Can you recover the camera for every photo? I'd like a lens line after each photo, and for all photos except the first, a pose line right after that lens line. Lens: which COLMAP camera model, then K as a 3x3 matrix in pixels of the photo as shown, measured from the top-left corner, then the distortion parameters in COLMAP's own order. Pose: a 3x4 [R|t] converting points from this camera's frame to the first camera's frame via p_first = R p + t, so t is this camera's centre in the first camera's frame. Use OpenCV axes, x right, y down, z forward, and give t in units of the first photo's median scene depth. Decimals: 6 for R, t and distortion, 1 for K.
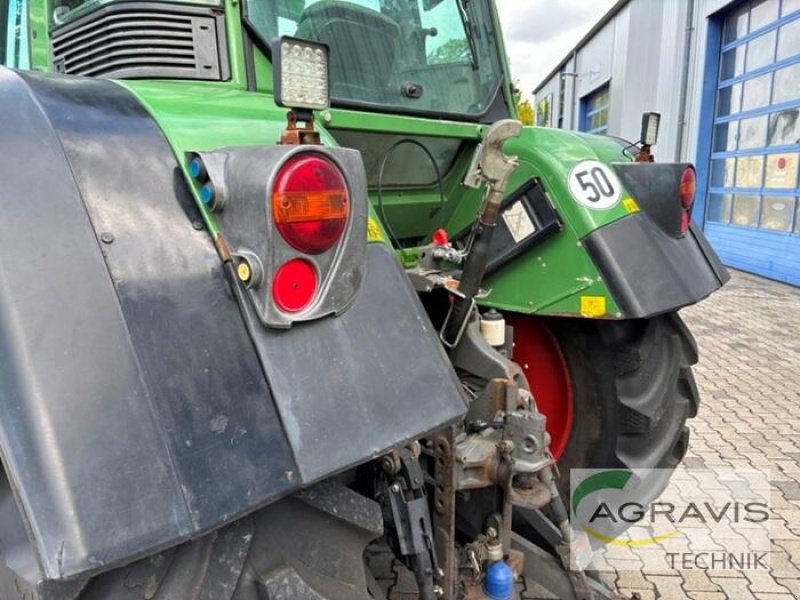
lens RADIAL K [[614.6, 0, 397.1], [0, 614.6, 298.2], [0, 0, 1]] dist [0.050867, -0.073171]
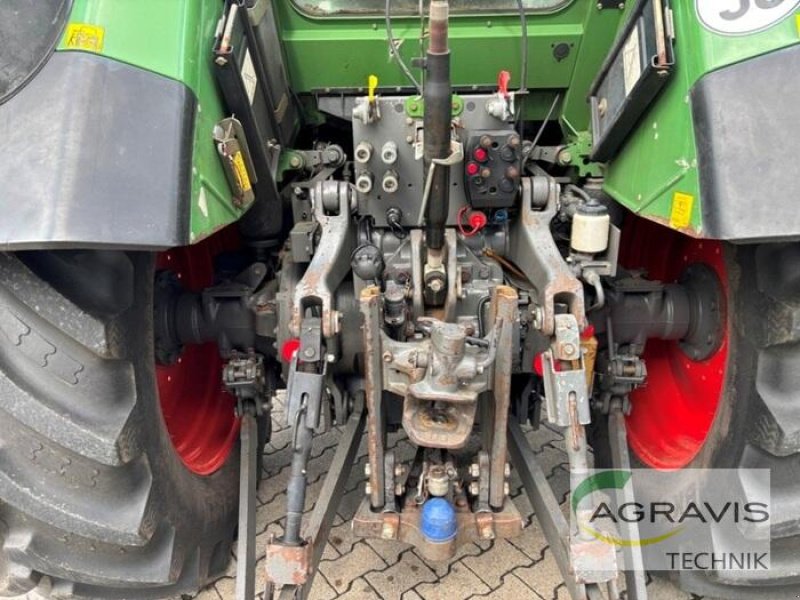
lens RADIAL K [[602.4, 0, 397.2], [0, 602.4, 296.7], [0, 0, 1]] dist [0.058122, -0.074315]
pose [[0.650112, 0.274359, -0.708577, 0.564021], [-0.134747, 0.959384, 0.247841, -0.015165], [0.747795, -0.065646, 0.660676, 0.404106]]
